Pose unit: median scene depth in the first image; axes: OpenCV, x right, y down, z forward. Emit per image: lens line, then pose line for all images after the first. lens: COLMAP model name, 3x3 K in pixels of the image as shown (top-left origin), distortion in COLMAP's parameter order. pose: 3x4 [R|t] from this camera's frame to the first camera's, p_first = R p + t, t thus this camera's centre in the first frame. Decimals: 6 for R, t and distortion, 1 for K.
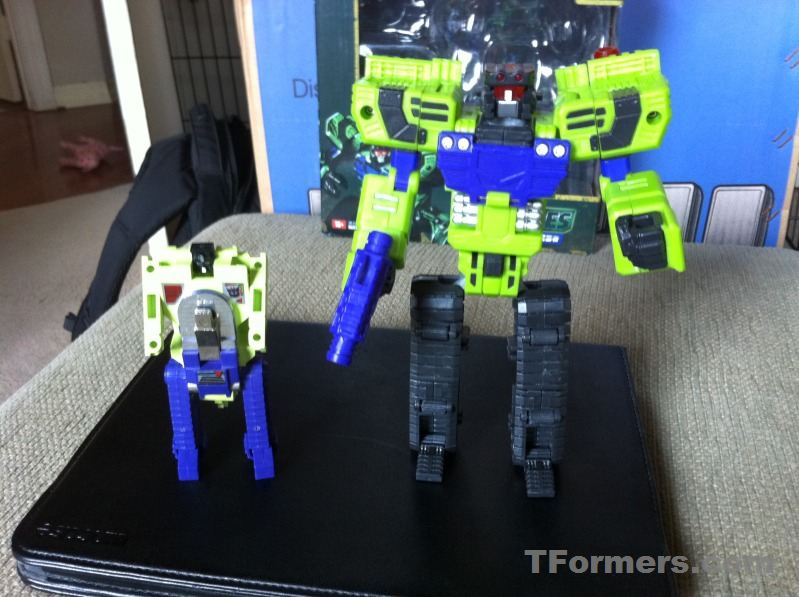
lens RADIAL K [[836.1, 0, 391.4], [0, 836.1, 304.9], [0, 0, 1]] dist [-0.028036, 0.000000]
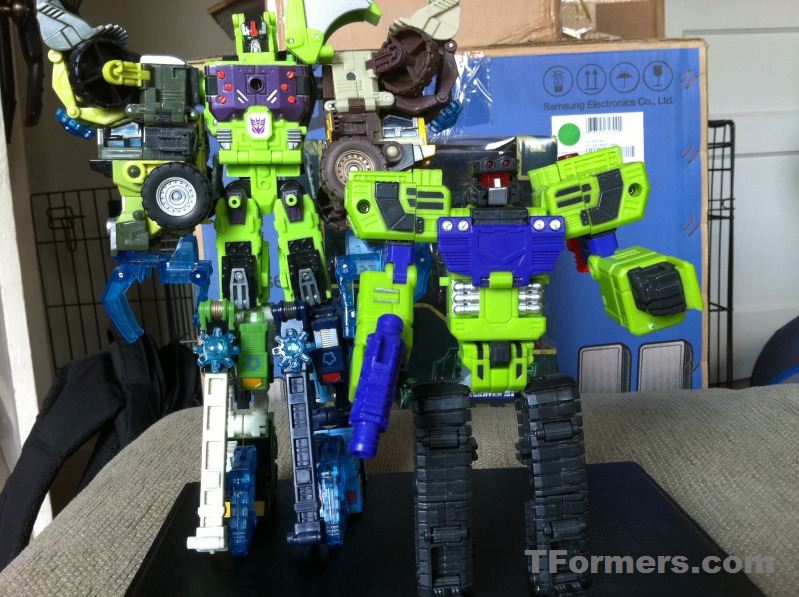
lens RADIAL K [[836.1, 0, 405.8], [0, 836.1, 269.0], [0, 0, 1]] dist [-0.028036, 0.000000]
pose [[0.978458, -0.045523, 0.201363, -0.146908], [0.110826, 0.938748, -0.326297, 0.100243], [-0.174175, 0.341584, 0.923571, 0.008308]]
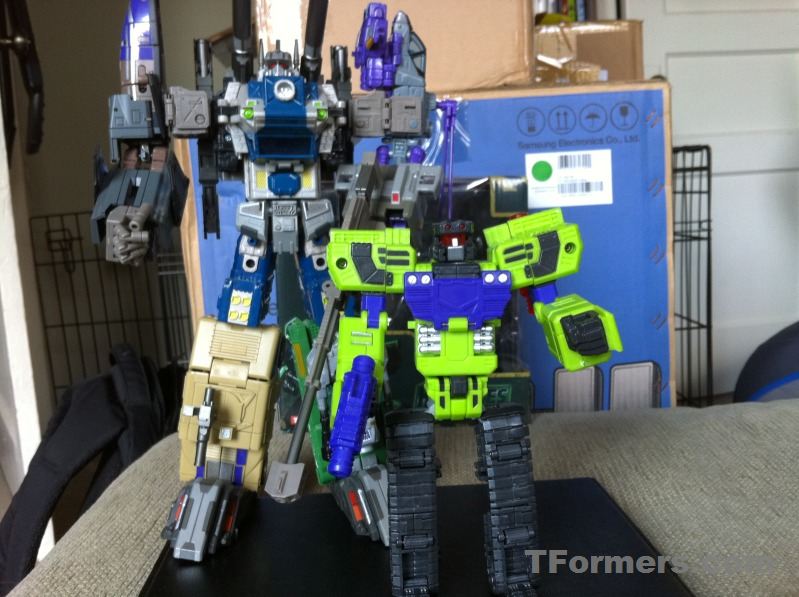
lens RADIAL K [[836.1, 0, 404.8], [0, 836.1, 275.6], [0, 0, 1]] dist [-0.028036, 0.000000]
pose [[0.977177, -0.050239, 0.206398, -0.147610], [0.118607, 0.935108, -0.333925, 0.109032], [-0.176229, 0.350784, 0.919725, -0.078684]]
